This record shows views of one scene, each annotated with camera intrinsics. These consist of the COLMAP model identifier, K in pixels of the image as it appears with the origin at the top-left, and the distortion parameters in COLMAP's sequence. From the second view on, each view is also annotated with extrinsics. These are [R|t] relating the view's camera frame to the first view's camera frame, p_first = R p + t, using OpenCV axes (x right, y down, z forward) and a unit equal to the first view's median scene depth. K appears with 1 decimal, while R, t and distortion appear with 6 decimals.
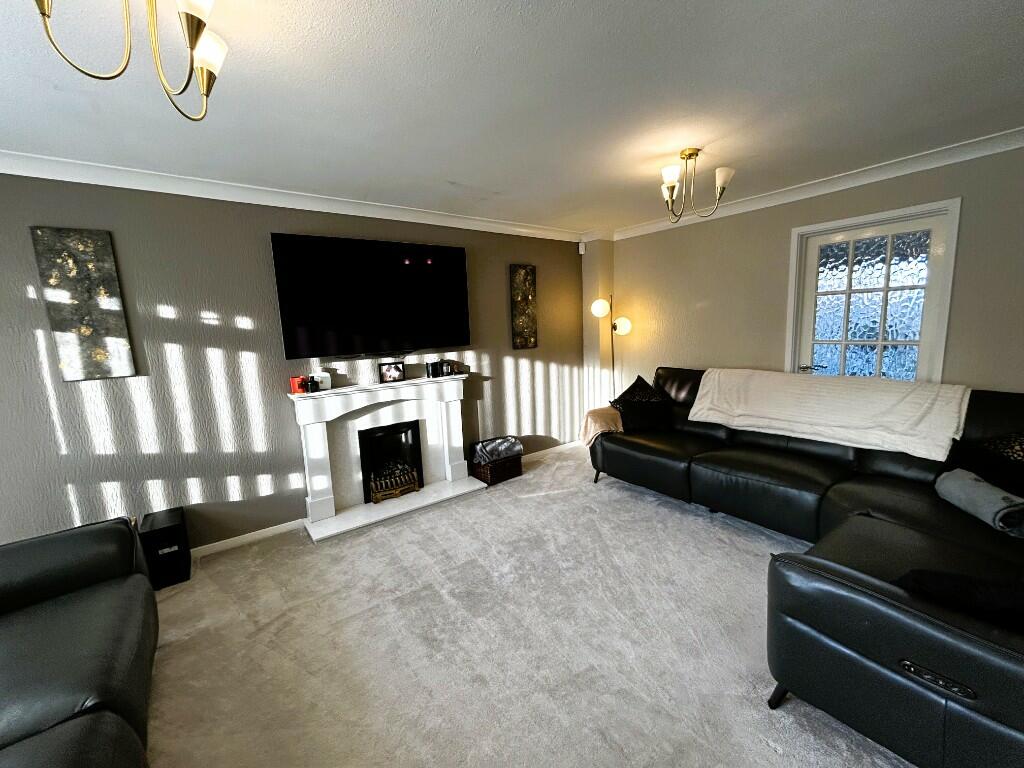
lens RADIAL K [[415.9, 0, 510.4], [0, 415.9, 383.4], [0, 0, 1]] dist [-0.004968, 0.001856]
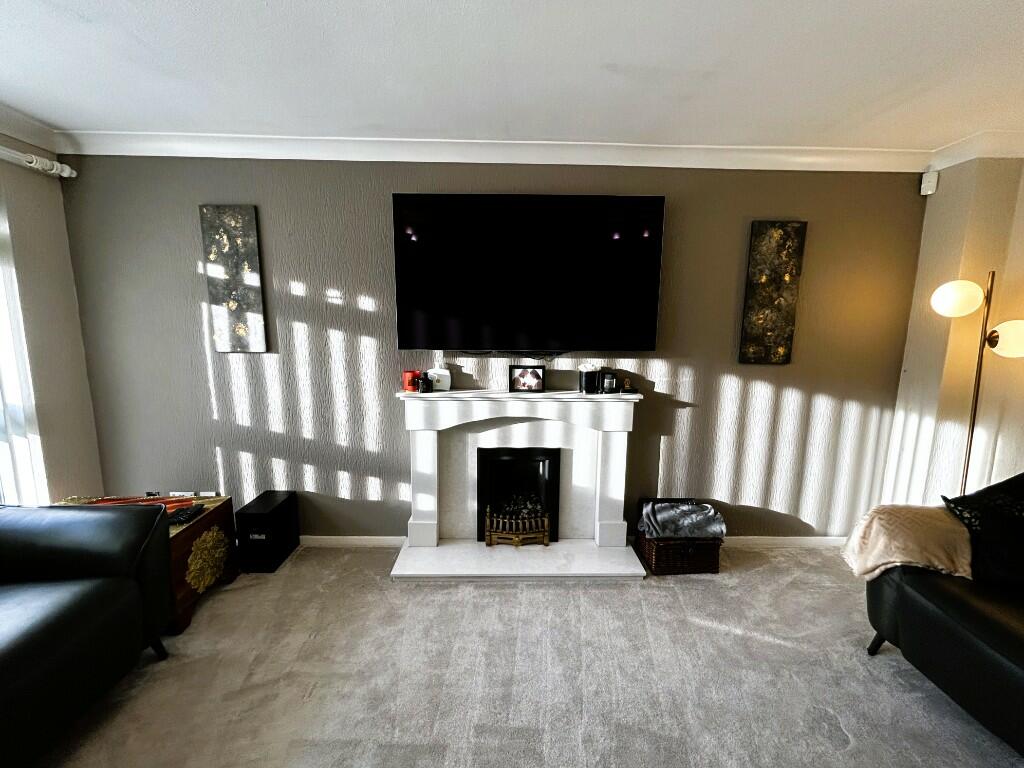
lens RADIAL K [[415.9, 0, 513.5], [0, 415.9, 385.7], [0, 0, 1]] dist [-0.004968, 0.001856]
pose [[0.810687, 0.136037, -0.569456, 0.114489], [-0.126946, 0.990336, 0.055858, -0.054489], [0.571552, 0.027007, 0.820122, 0.406957]]
